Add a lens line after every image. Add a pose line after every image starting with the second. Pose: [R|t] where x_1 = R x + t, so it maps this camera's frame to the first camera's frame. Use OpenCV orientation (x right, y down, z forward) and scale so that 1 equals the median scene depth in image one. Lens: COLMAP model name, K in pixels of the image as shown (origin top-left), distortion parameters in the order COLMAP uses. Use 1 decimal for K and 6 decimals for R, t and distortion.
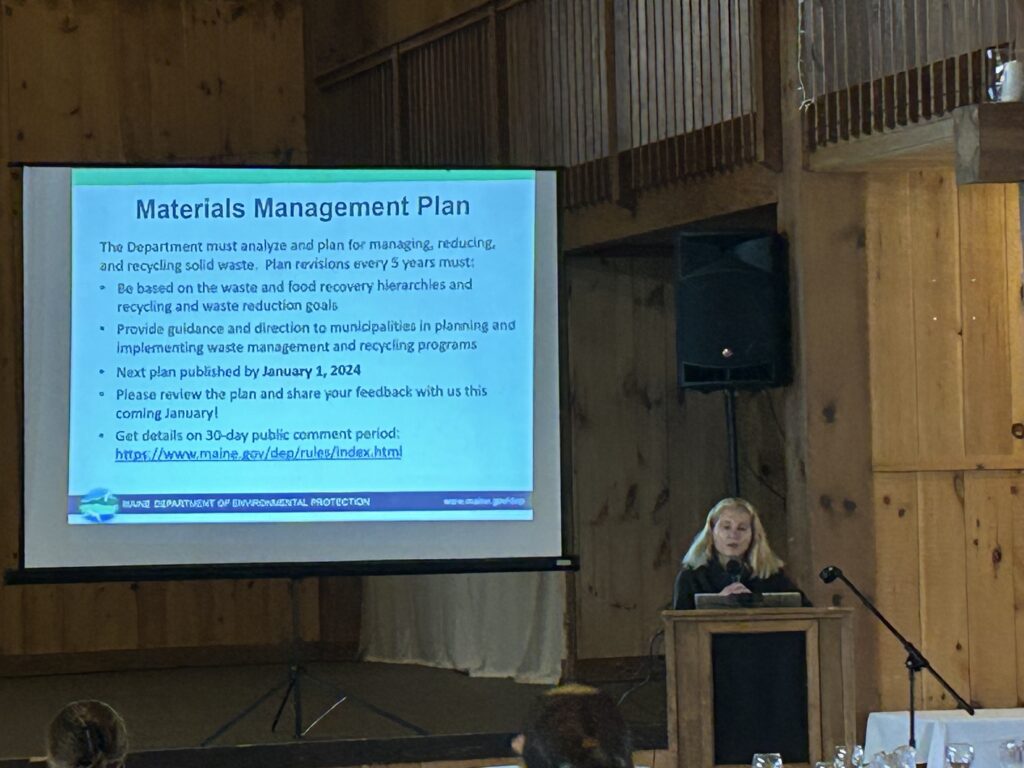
lens RADIAL K [[3919.3, 0, 508.8], [0, 3919.3, 385.2], [0, 0, 1]] dist [0.138066, 1.555203]
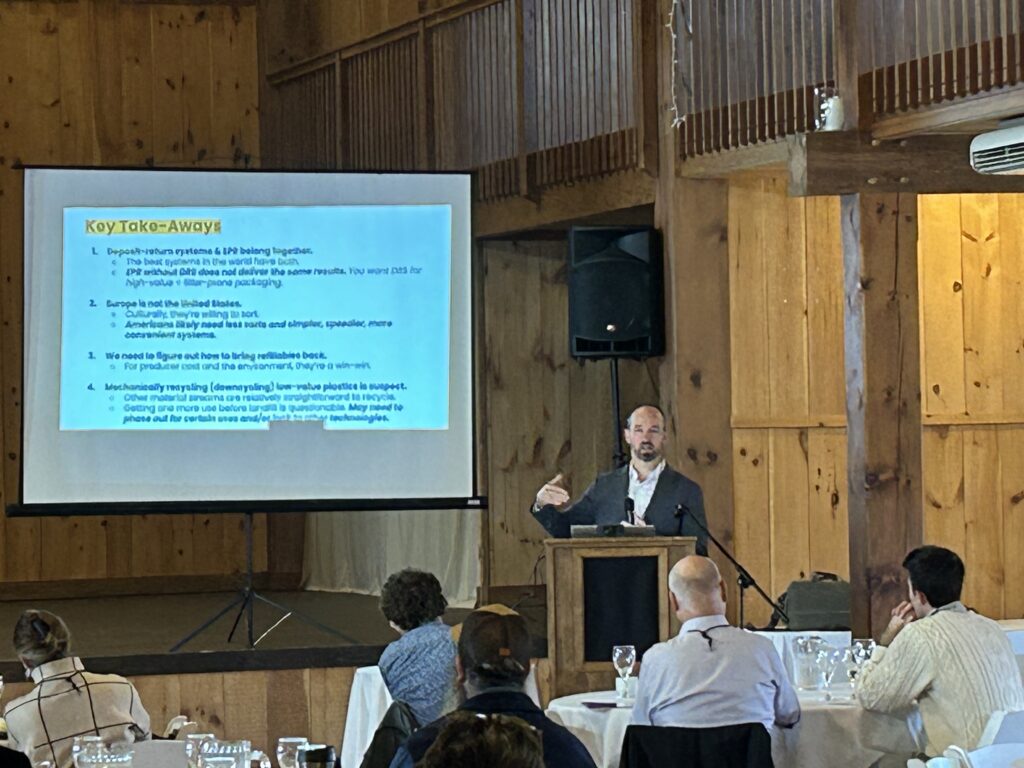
lens RADIAL K [[3917.6, 0, 545.5], [0, 3917.6, 347.1], [0, 0, 1]] dist [0.128803, 1.172311]
pose [[0.999705, 0.007794, 0.023025, 0.007942], [-0.007876, 0.999963, 0.003463, -0.006437], [-0.022997, -0.003644, 0.999729, -0.197075]]
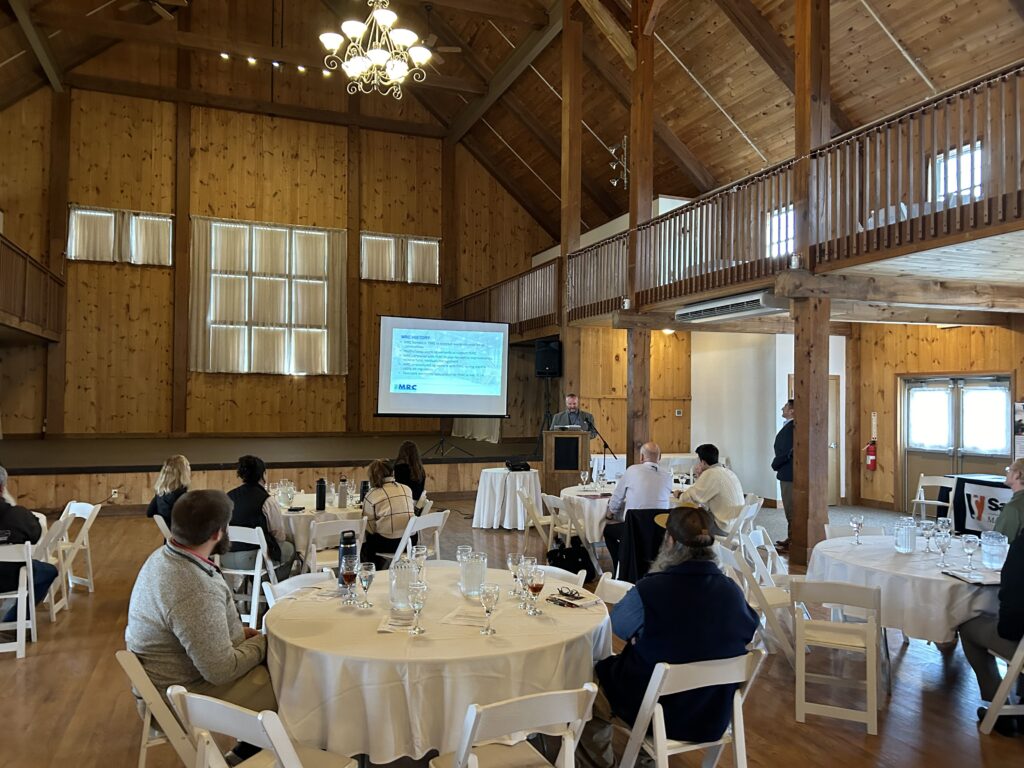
lens RADIAL K [[765.9, 0, 516.3], [0, 765.9, 389.7], [0, 0, 1]] dist [0.042910, -0.052642]
pose [[0.996934, 0.038967, 0.067852, -0.032832], [-0.039956, 0.999113, 0.013284, 0.005000], [-0.067275, -0.015955, 0.997607, 0.178543]]
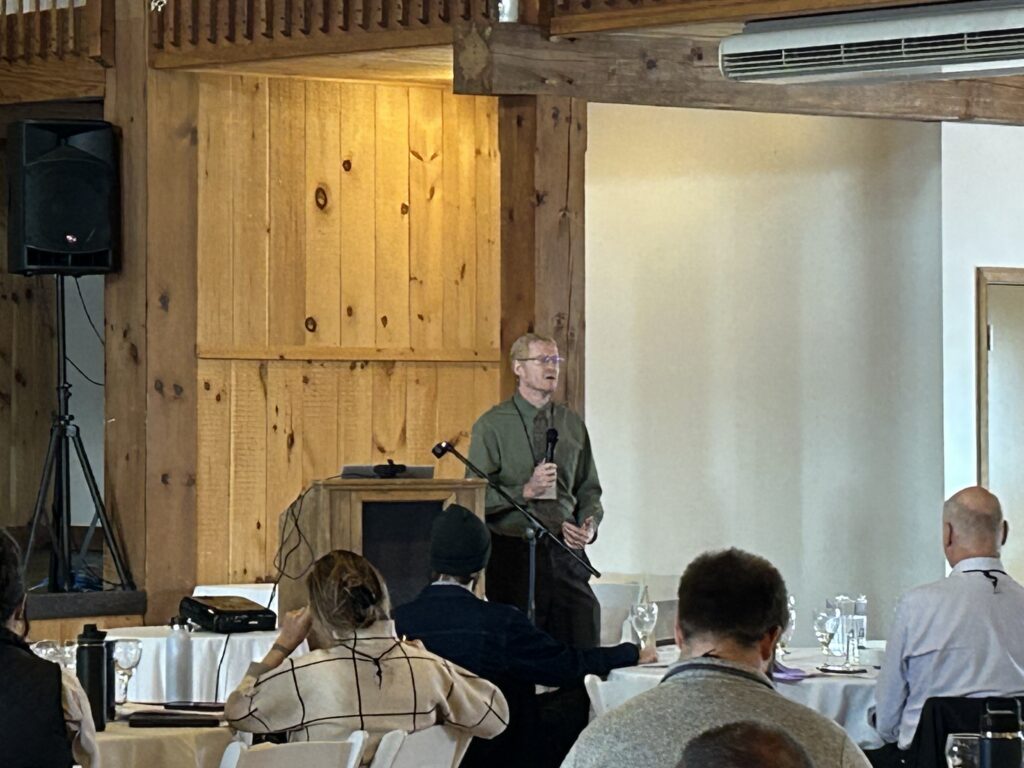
lens RADIAL K [[3929.6, 0, 511.4], [0, 3929.6, 346.3], [0, 0, 1]] dist [0.187995, -1.317802]
pose [[0.887008, 0.034773, 0.460443, -0.317751], [-0.040047, 0.999196, 0.001688, 0.013655], [-0.460014, -0.019936, 0.887688, 0.023537]]
